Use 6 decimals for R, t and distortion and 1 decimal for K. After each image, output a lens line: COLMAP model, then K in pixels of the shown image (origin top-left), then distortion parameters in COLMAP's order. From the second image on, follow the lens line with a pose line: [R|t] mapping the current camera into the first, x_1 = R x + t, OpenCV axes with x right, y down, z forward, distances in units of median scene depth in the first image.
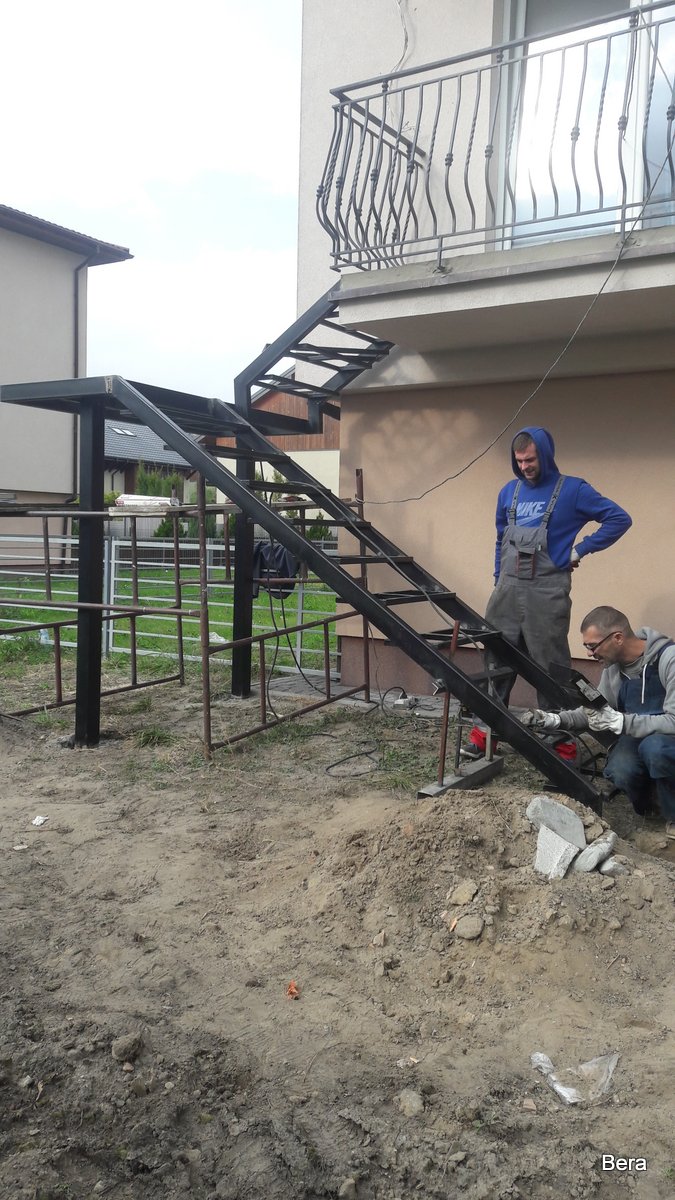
lens RADIAL K [[953.1, 0, 345.0], [0, 953.1, 590.6], [0, 0, 1]] dist [0.088031, -0.195079]
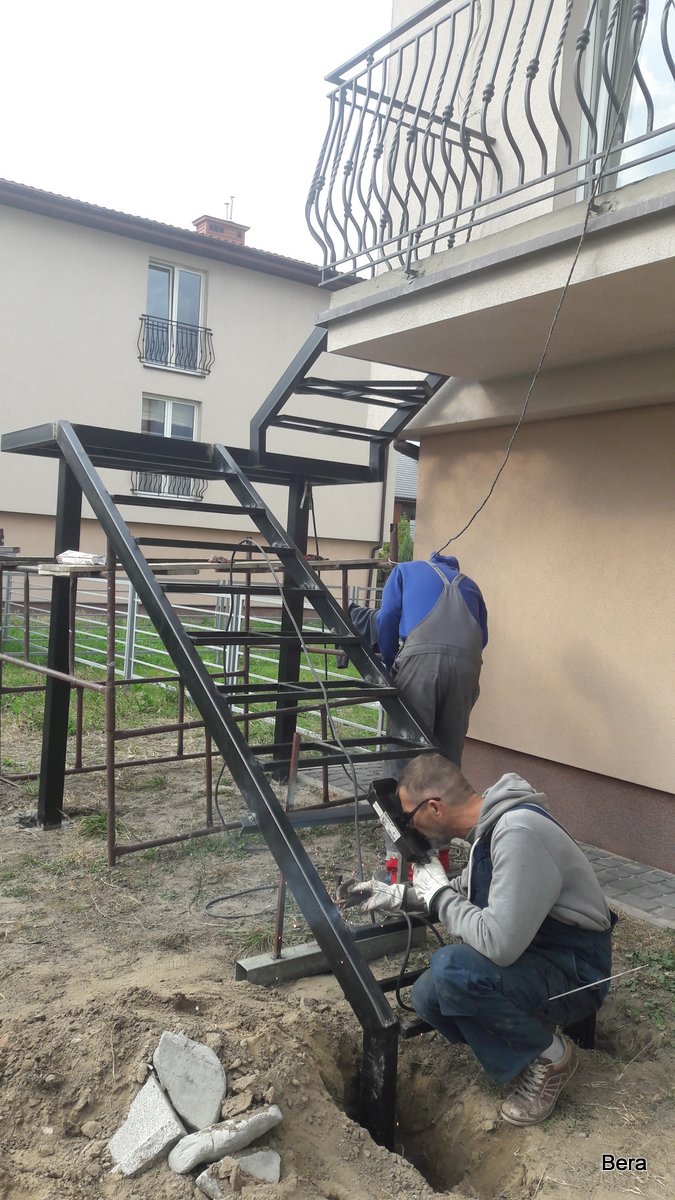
lens RADIAL K [[953.1, 0, 345.0], [0, 953.1, 590.6], [0, 0, 1]] dist [0.088031, -0.195079]
pose [[0.922032, 0.037527, -0.385291, 0.333570], [-0.055547, 0.997816, -0.035742, -0.042644], [0.383109, 0.054357, 0.922103, 0.251872]]
